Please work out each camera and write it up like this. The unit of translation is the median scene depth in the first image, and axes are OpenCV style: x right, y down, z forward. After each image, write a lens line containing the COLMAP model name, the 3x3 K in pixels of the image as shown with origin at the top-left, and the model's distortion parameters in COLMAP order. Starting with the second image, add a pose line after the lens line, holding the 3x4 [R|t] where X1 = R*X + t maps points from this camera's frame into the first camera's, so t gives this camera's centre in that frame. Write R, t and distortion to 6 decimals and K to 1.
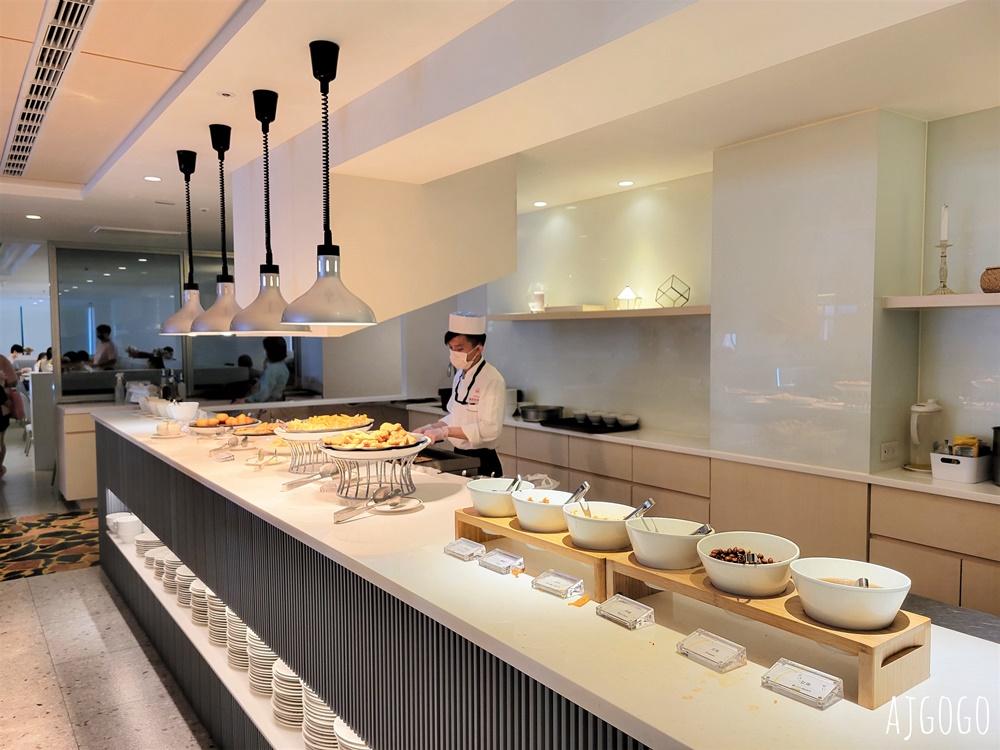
lens RADIAL K [[754.4, 0, 531.0], [0, 754.4, 373.6], [0, 0, 1]] dist [-0.003753, -0.002198]
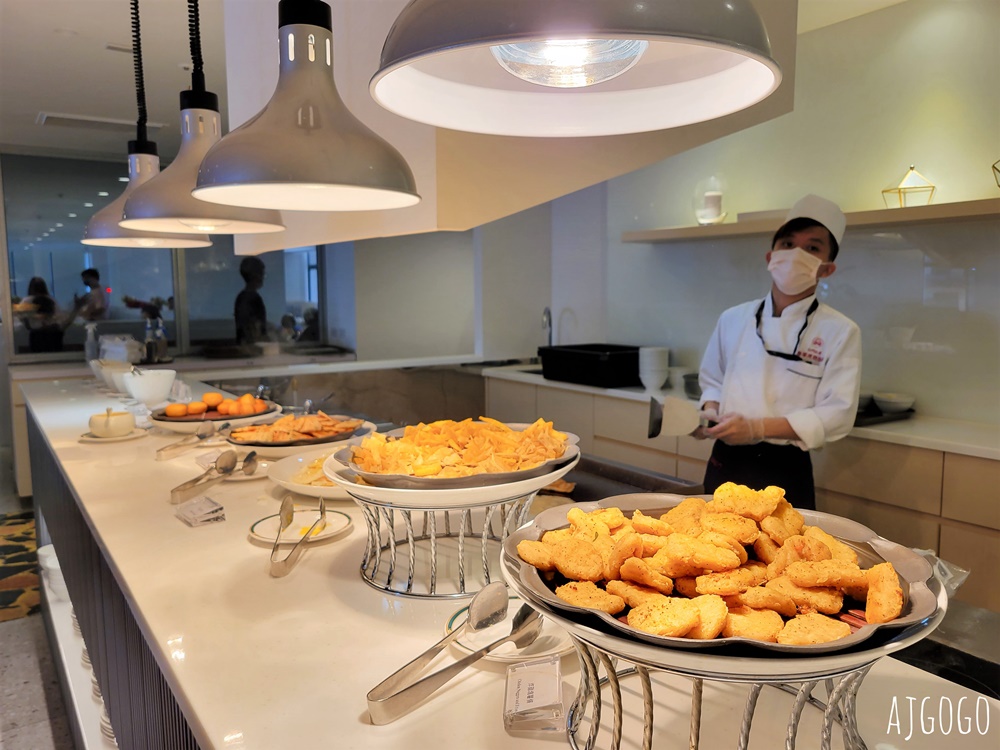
lens RADIAL K [[799.1, 0, 500.0], [0, 799.1, 375.0], [0, 0, 1]] dist [0.010614, 0.002436]
pose [[0.997665, 0.005036, -0.068108, -0.139674], [-0.000985, 0.998235, 0.059380, 0.004069], [0.068287, -0.059175, 0.995909, 0.379273]]
